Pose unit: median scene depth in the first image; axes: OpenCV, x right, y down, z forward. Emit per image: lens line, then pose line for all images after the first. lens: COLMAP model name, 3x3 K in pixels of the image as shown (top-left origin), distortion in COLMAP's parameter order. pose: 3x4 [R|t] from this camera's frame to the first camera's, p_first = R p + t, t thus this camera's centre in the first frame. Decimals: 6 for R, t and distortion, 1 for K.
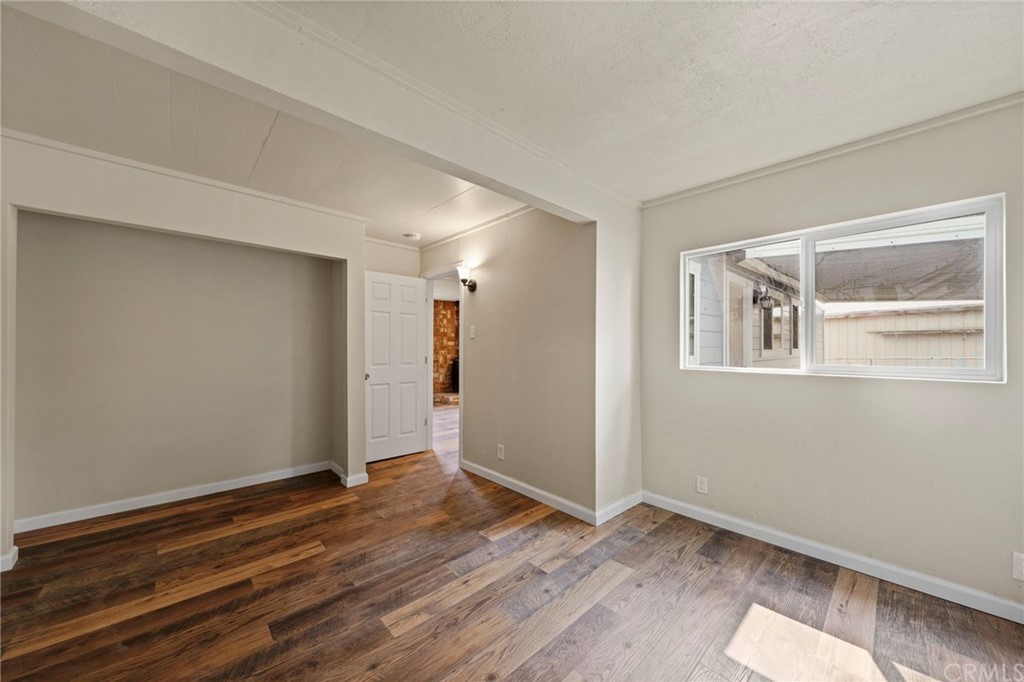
lens RADIAL K [[369.9, 0, 511.0], [0, 369.9, 346.5], [0, 0, 1]] dist [-0.002297, -0.000019]
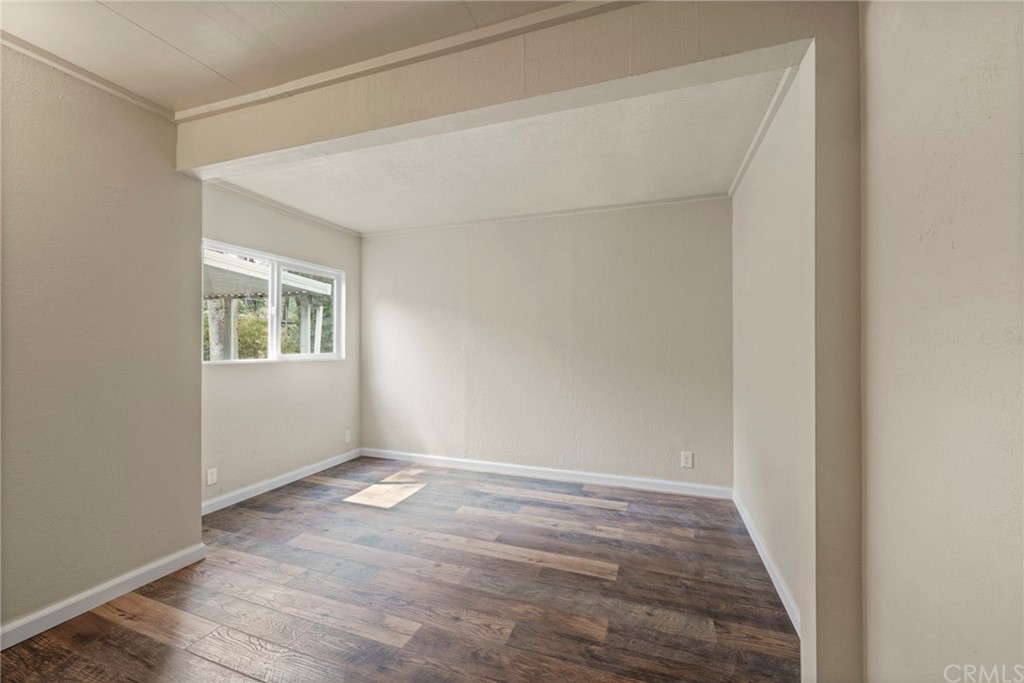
lens RADIAL K [[403.9, 0, 513.6], [0, 403.9, 339.3], [0, 0, 1]] dist [-0.002523, -0.000143]
pose [[-0.447013, 0.004208, 0.894517, -1.095504], [-0.002865, 0.999977, -0.006136, 0.002369], [-0.894523, -0.005305, -0.446991, 0.976829]]
